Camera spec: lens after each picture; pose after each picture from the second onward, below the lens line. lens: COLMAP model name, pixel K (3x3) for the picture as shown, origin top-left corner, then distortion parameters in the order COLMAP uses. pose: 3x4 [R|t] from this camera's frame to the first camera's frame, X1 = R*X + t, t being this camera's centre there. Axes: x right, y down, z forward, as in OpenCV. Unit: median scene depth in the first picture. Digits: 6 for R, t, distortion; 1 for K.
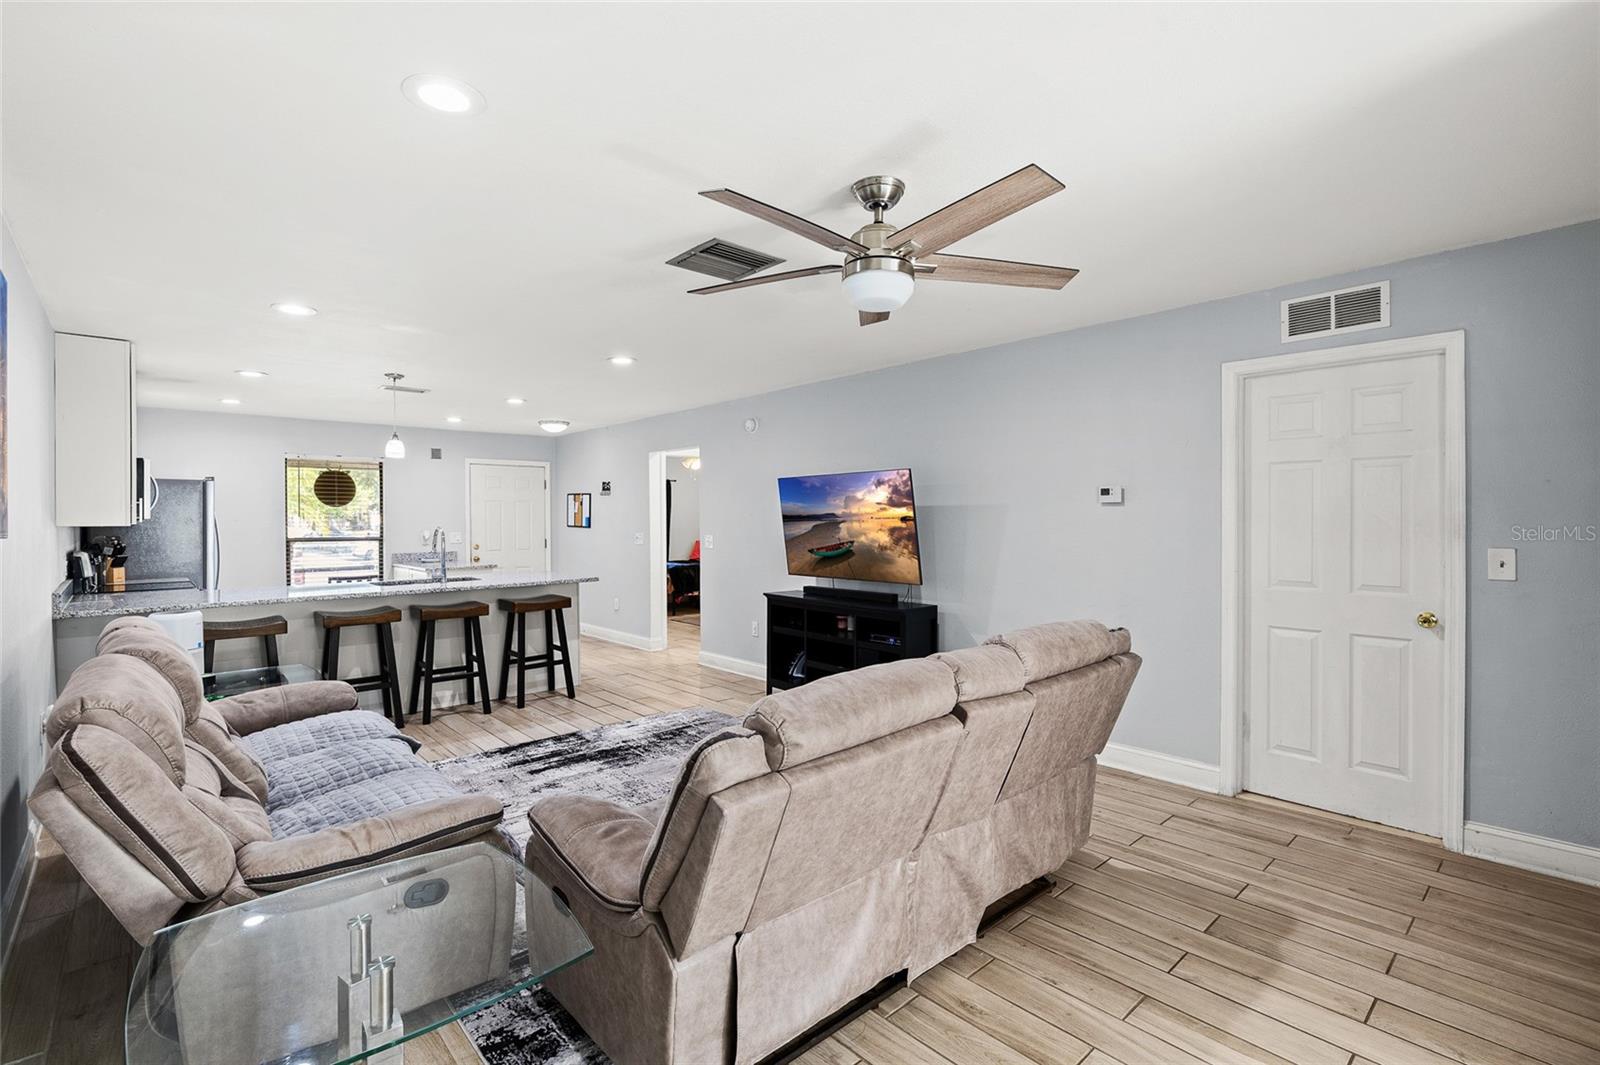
lens RADIAL K [[730.9, 0, 793.2], [0, 730.9, 520.0], [0, 0, 1]] dist [-0.002023, 0.000014]
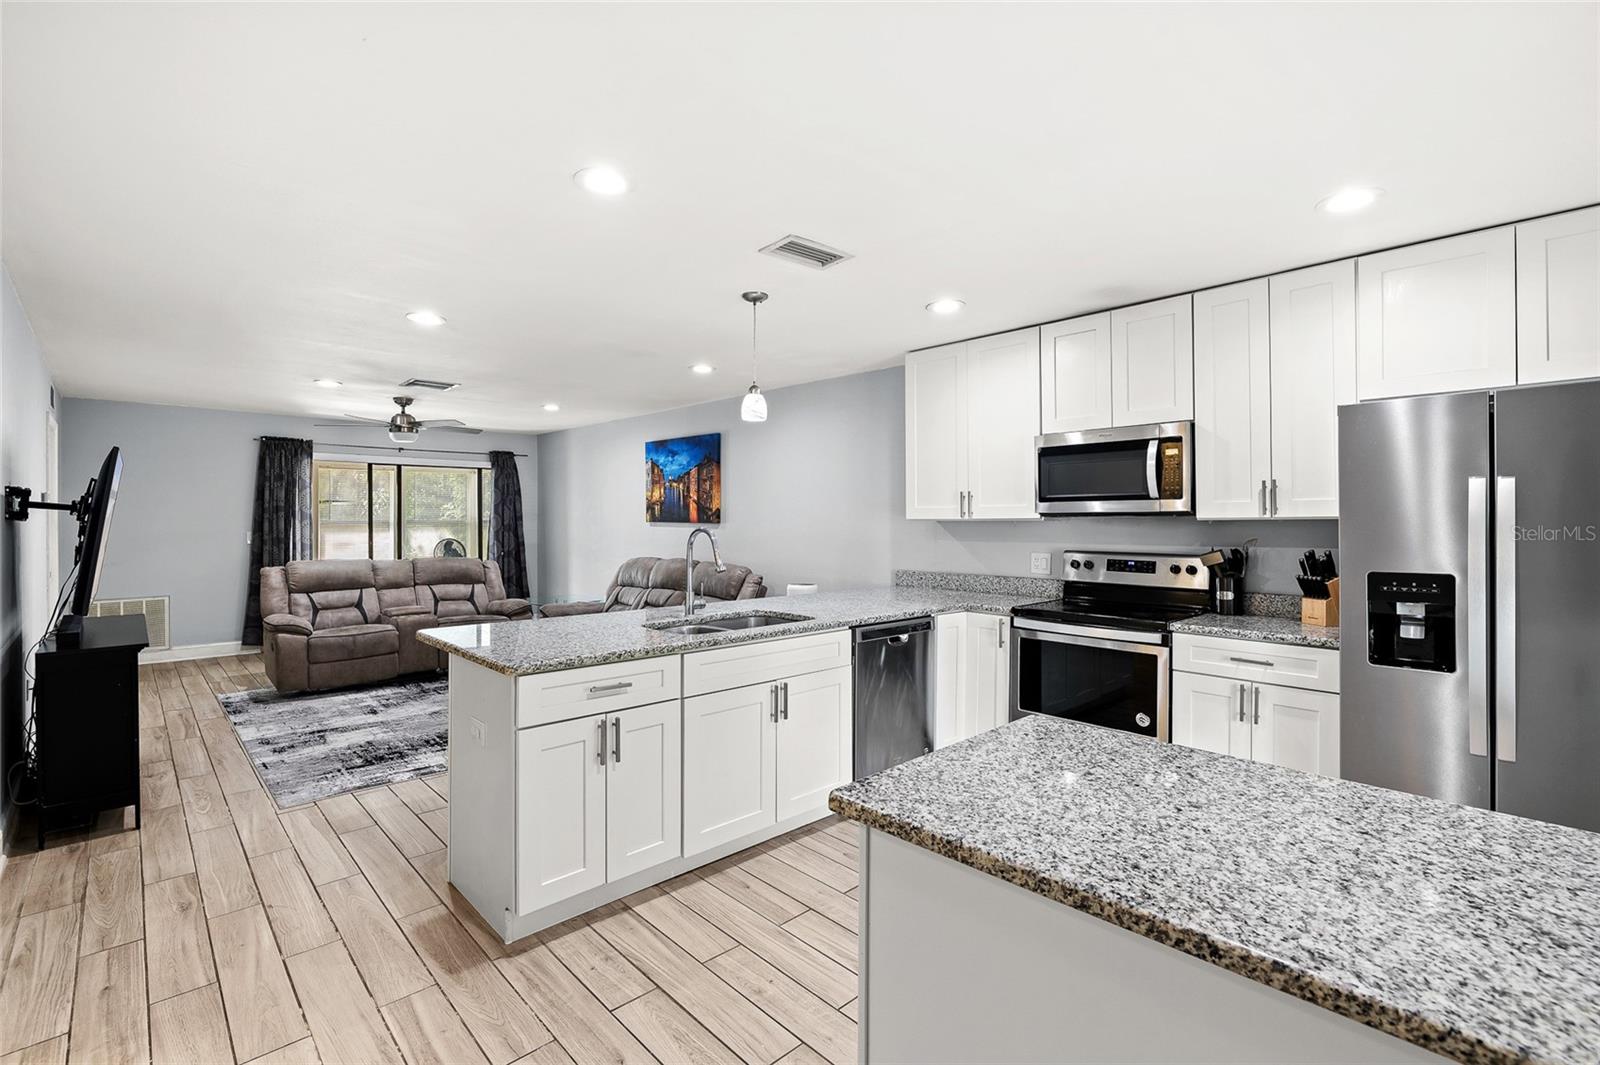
lens RADIAL K [[717.1, 0, 798.4], [0, 717.1, 522.2], [0, 0, 1]] dist [-0.002172, 0.000006]
pose [[-0.999378, 0.005458, -0.034849, -0.603286], [0.005289, 0.999974, 0.004934, 0.003823], [0.034875, 0.004747, -0.999380, 1.772580]]
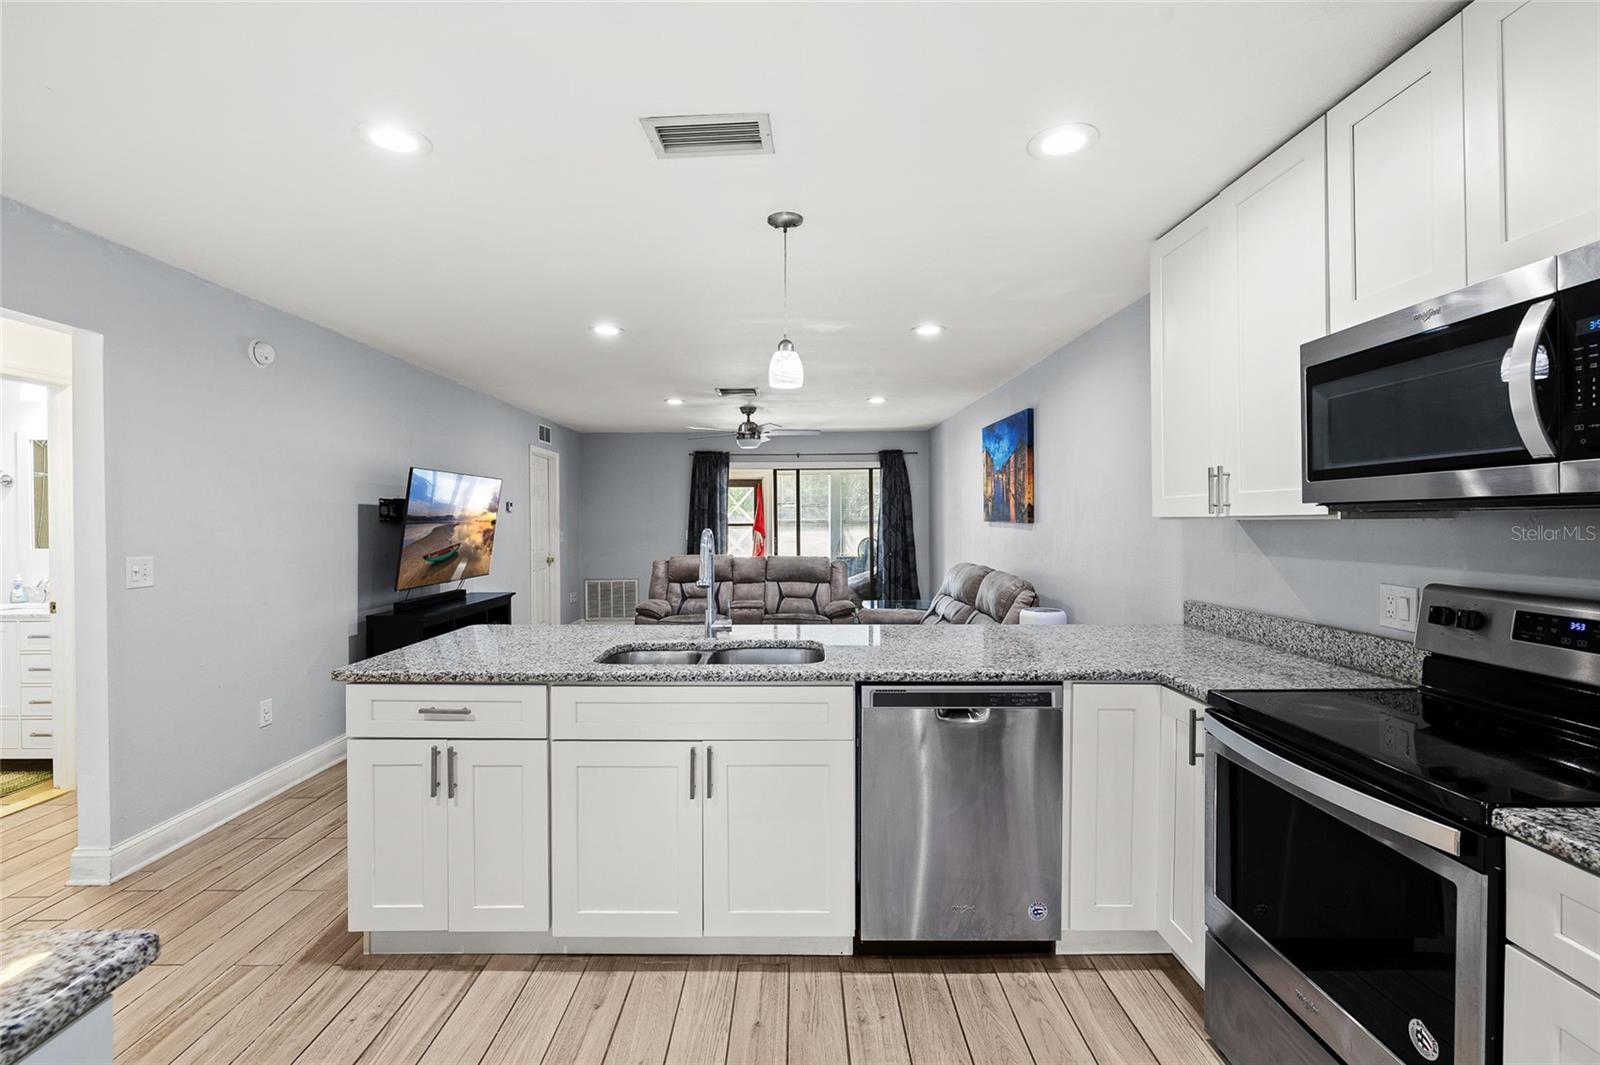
lens RADIAL K [[730.2, 0, 790.4], [0, 730.2, 524.9], [0, 0, 1]] dist [-0.002495, -0.000038]
pose [[-0.748181, 0.004358, 0.663481, -0.937835], [0.009779, 0.999942, 0.004460, 0.005881], [-0.663423, 0.009825, -0.748180, 1.471236]]
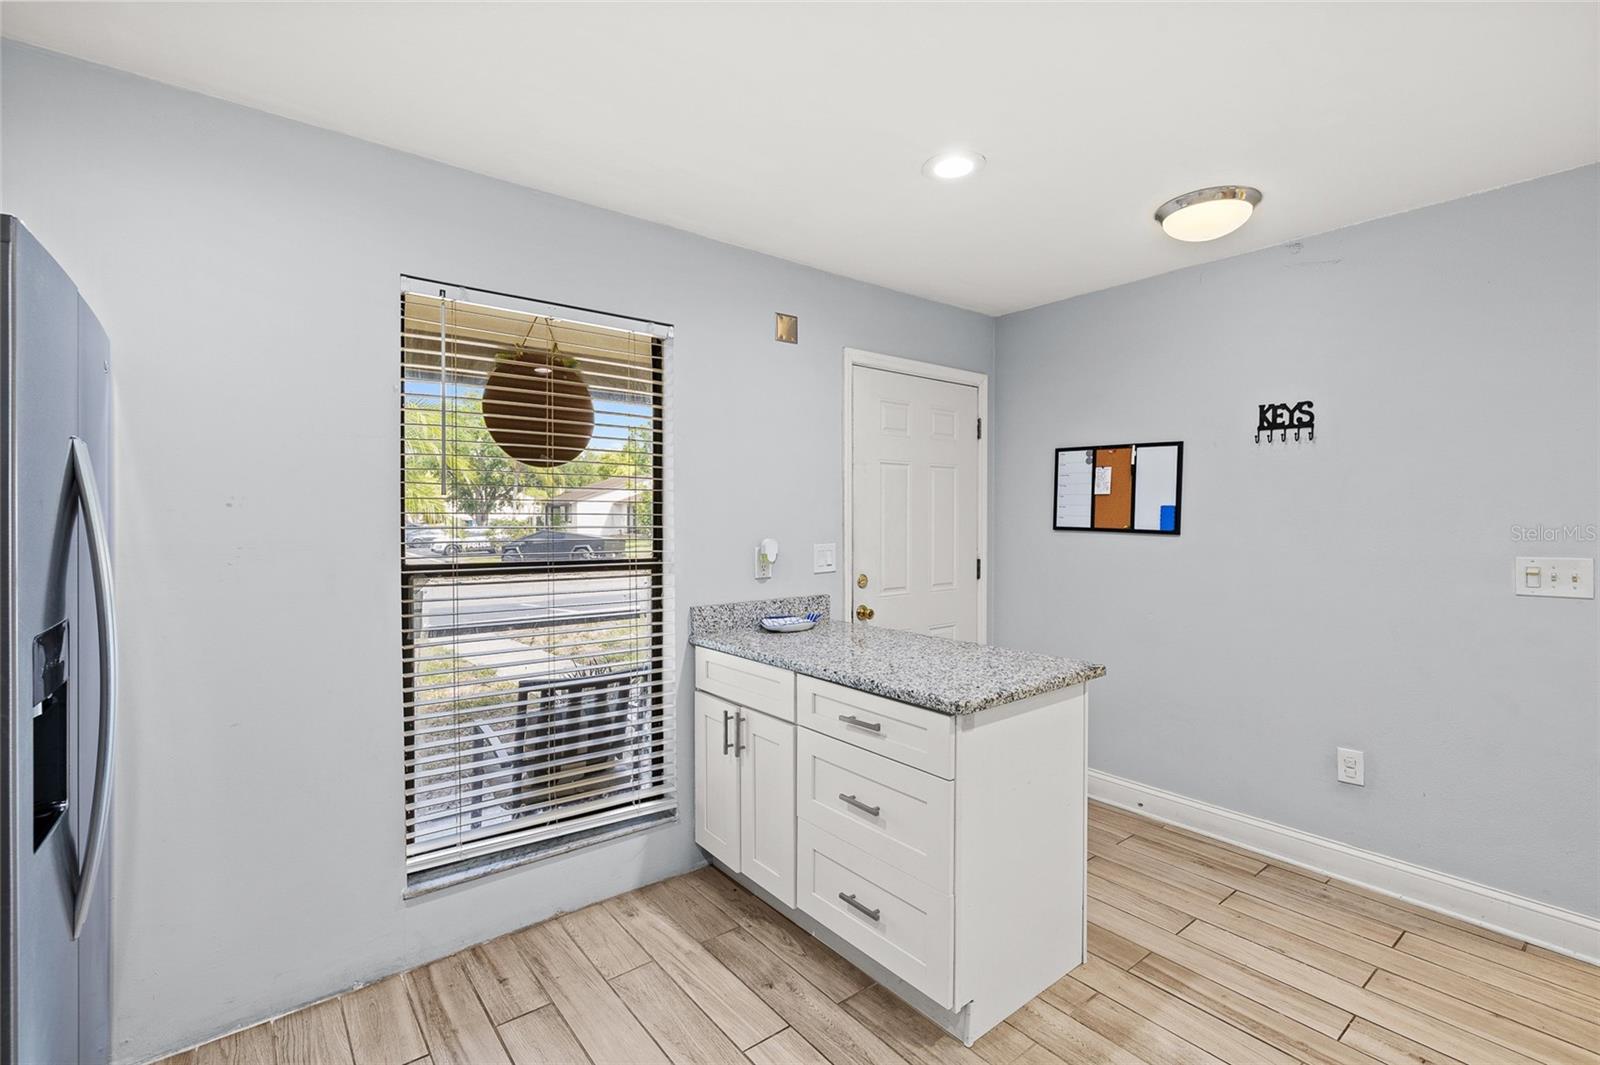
lens RADIAL K [[717.1, 0, 798.4], [0, 717.1, 522.2], [0, 0, 1]] dist [-0.002172, 0.000006]
pose [[0.998109, 0.007189, -0.061045, -0.781867], [-0.006670, 0.999940, 0.008712, 0.004716], [0.061104, -0.008288, 0.998097, 1.089930]]
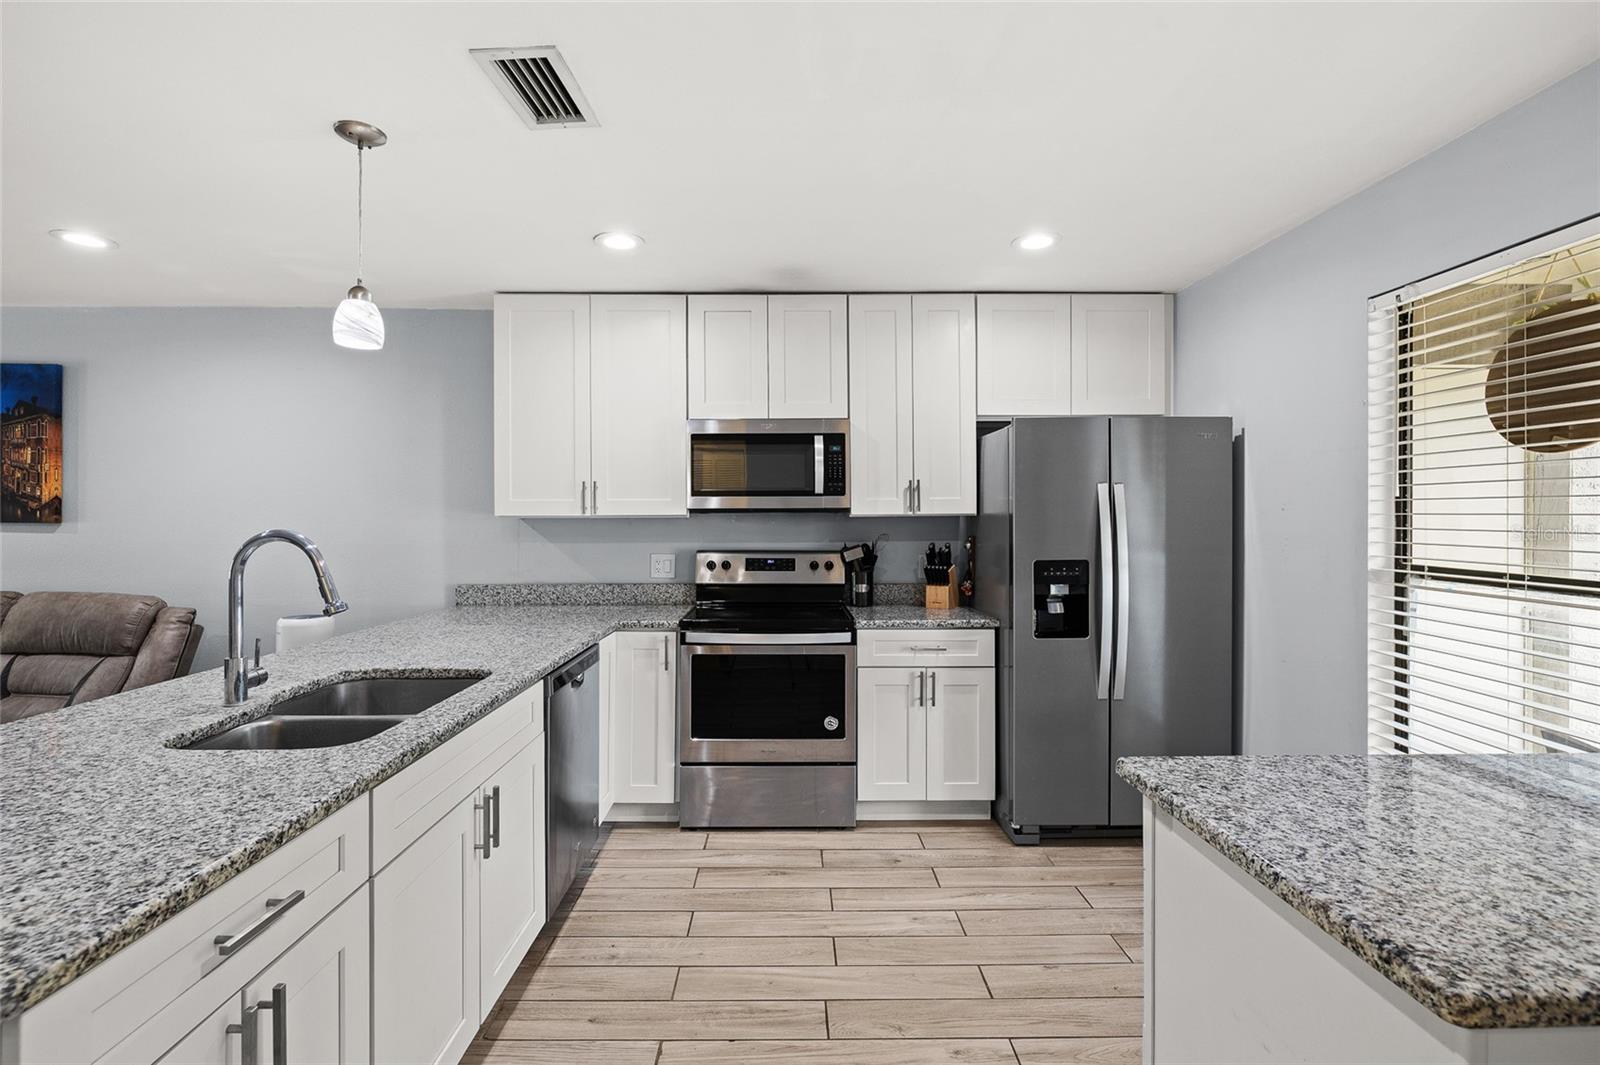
lens RADIAL K [[727.0, 0, 794.3], [0, 727.0, 517.5], [0, 0, 1]] dist [-0.002061, -0.000134]
pose [[-0.655278, 0.007580, -0.755350, -0.436158], [0.003095, 0.999968, 0.007349, 0.002492], [0.755382, 0.002478, -0.655280, 1.530816]]
